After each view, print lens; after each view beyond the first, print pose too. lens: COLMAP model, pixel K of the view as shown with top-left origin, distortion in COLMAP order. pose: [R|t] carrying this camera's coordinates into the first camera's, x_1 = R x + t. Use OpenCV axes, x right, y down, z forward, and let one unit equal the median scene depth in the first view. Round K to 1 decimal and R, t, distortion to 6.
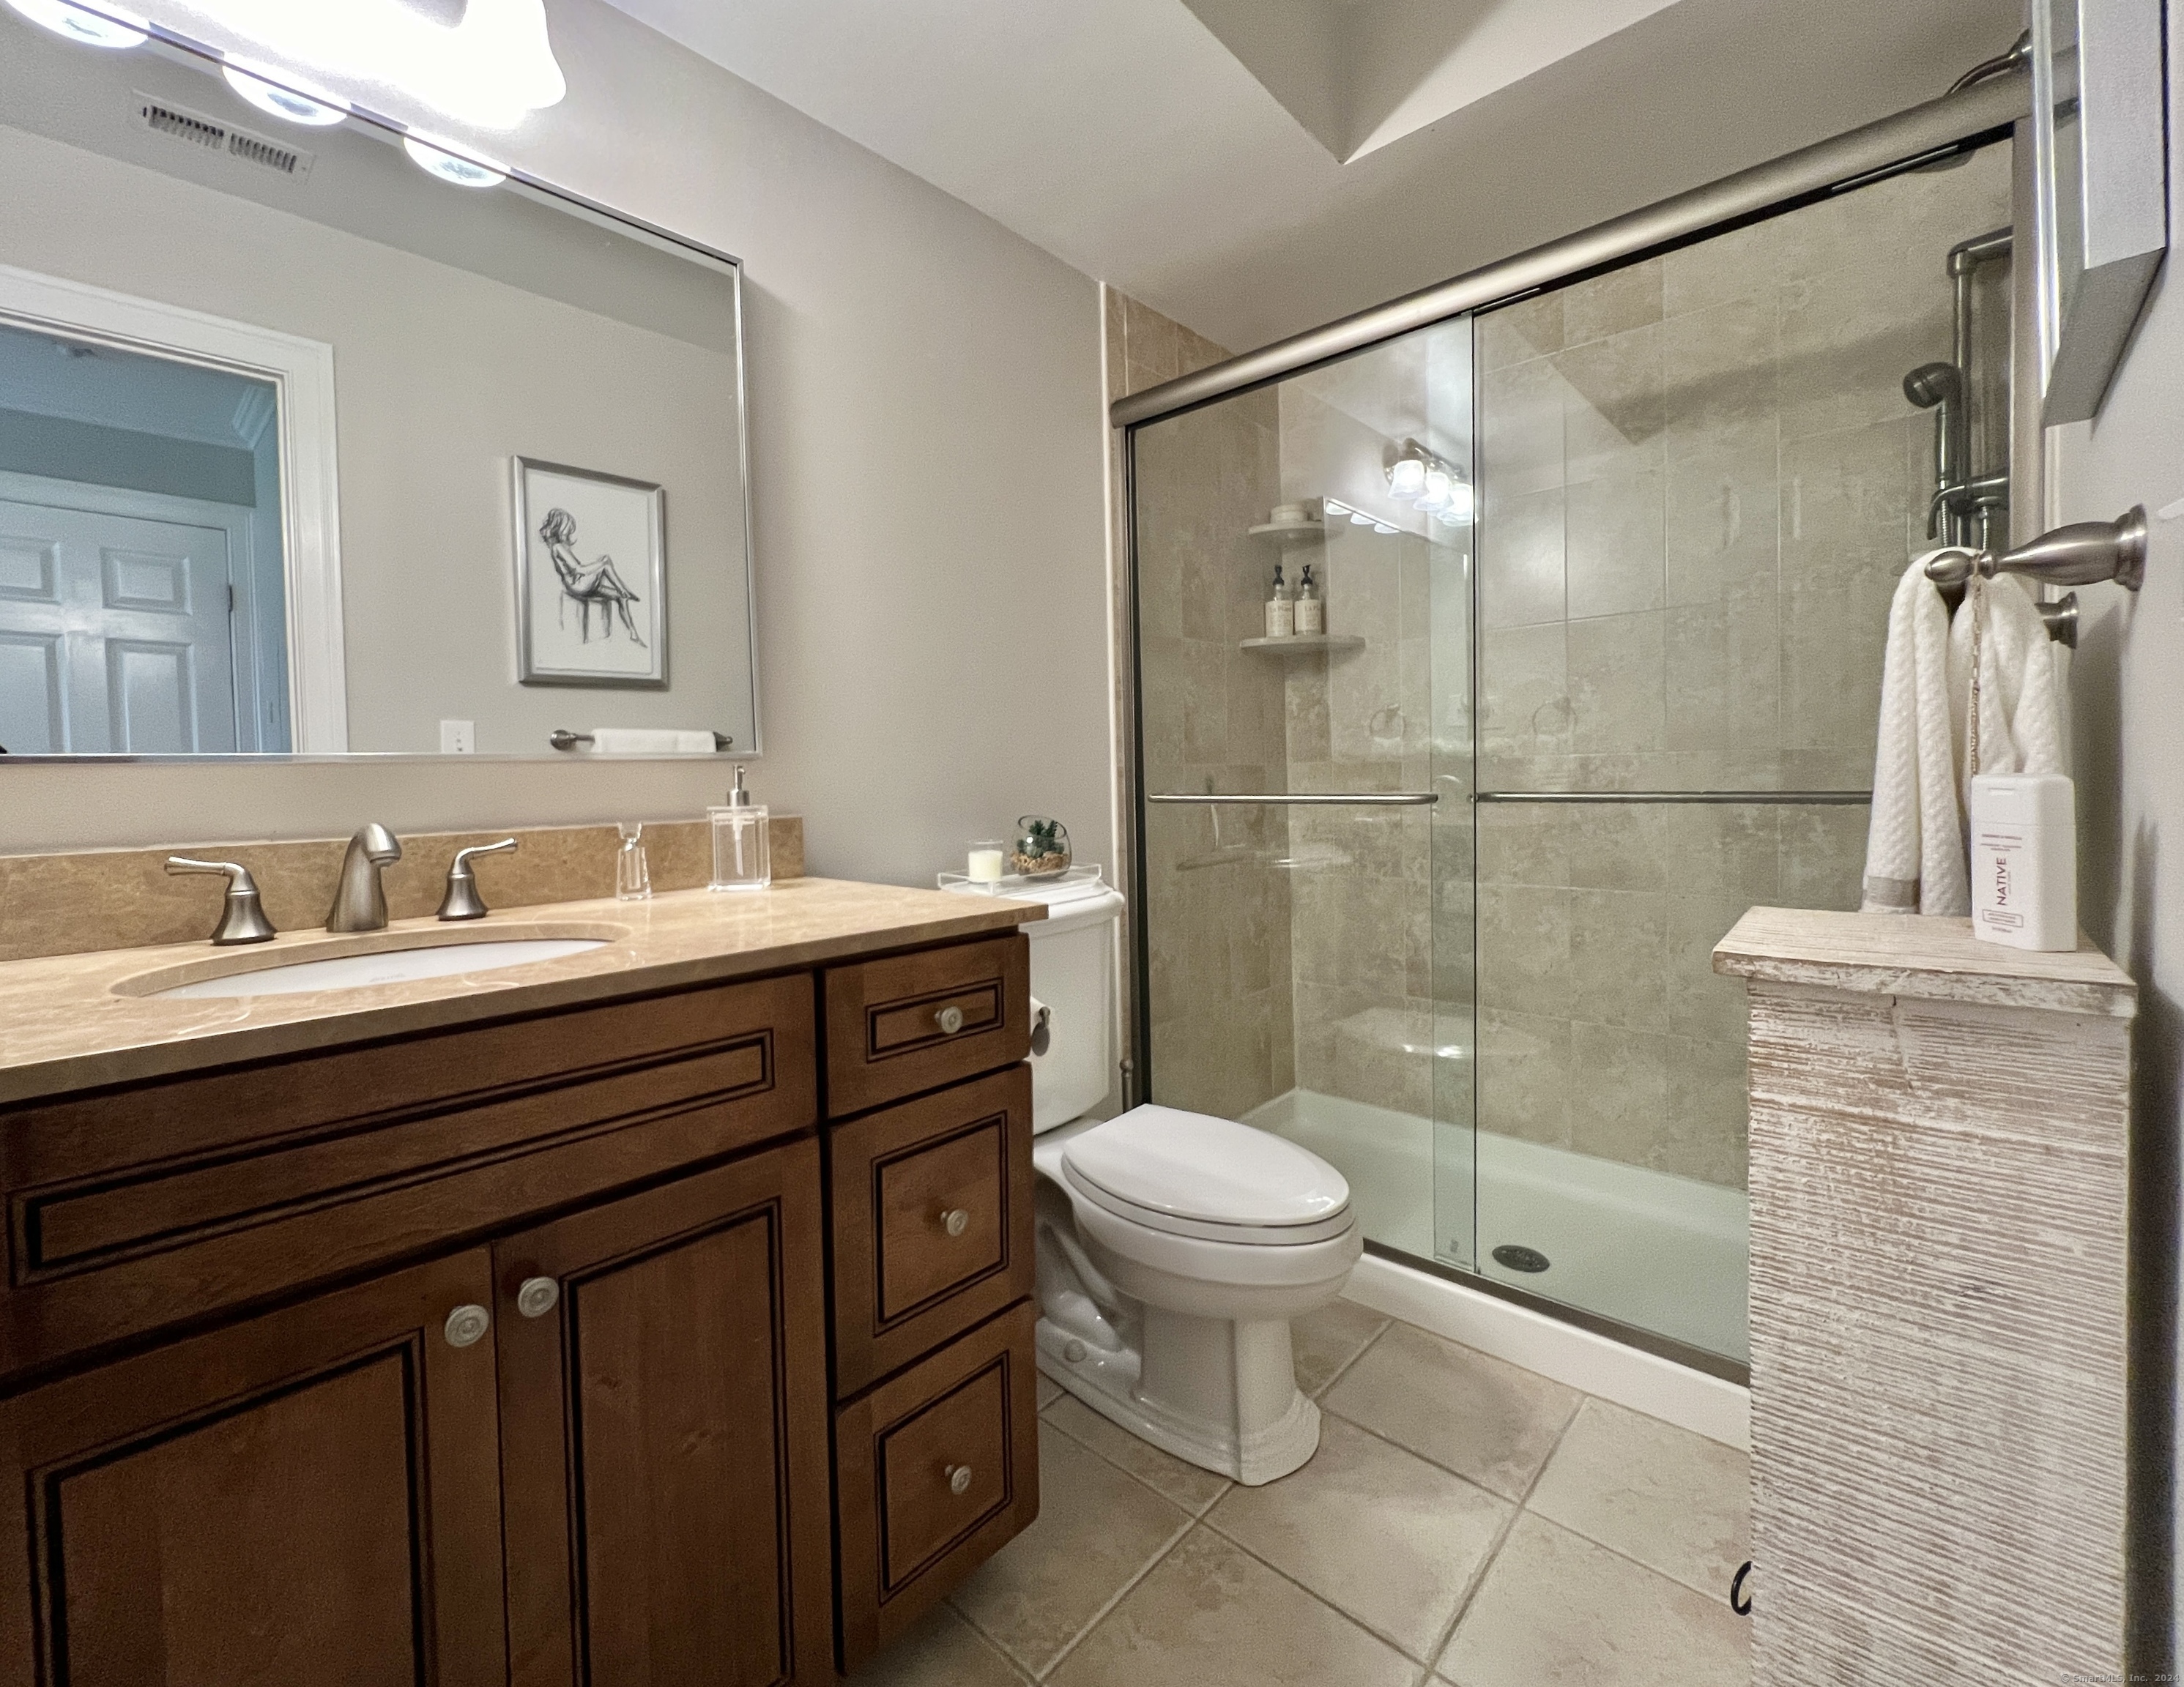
lens RADIAL K [[954.1, 0, 1095.5], [0, 954.1, 747.3], [0, 0, 1]] dist [-0.006803, 0.000975]
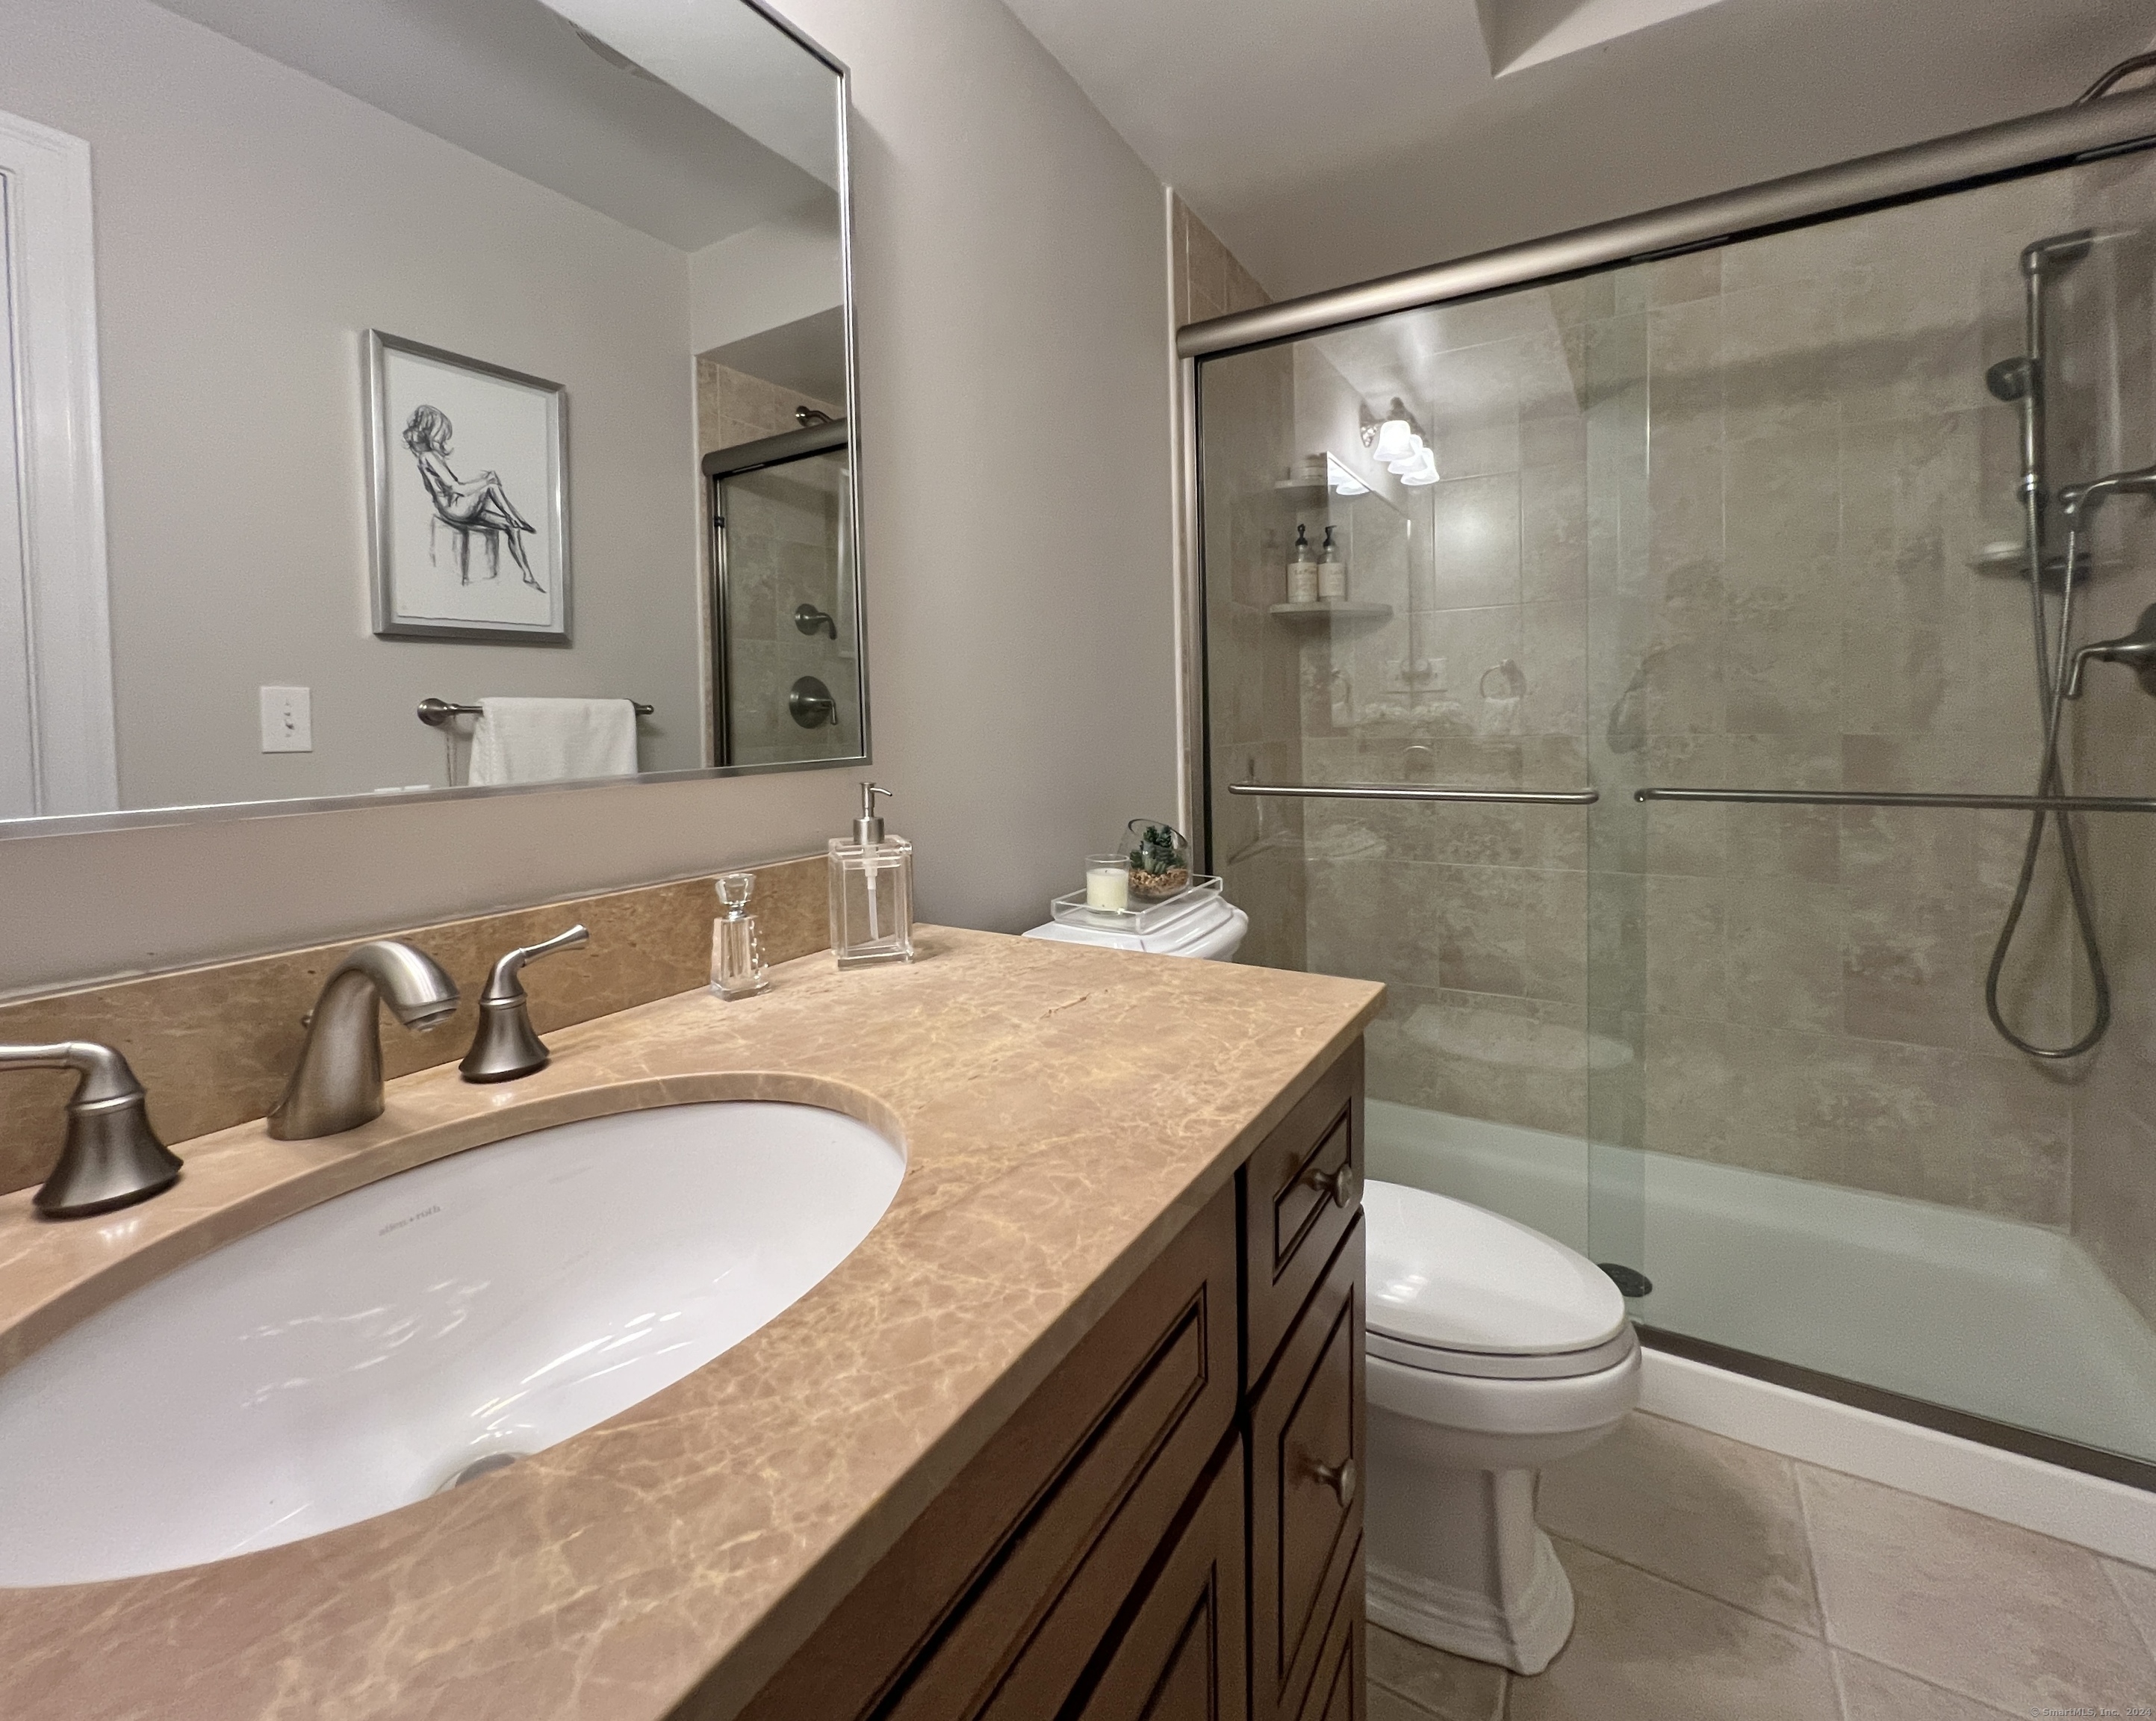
lens RADIAL K [[922.1, 0, 1079.9], [0, 922.1, 690.0], [0, 0, 1]] dist [-0.001335, -0.000387]
pose [[0.977959, 0.008787, 0.208614, -0.231752], [-0.008553, 0.999961, -0.002027, -0.030836], [-0.208624, 0.000198, 0.977996, 0.194301]]
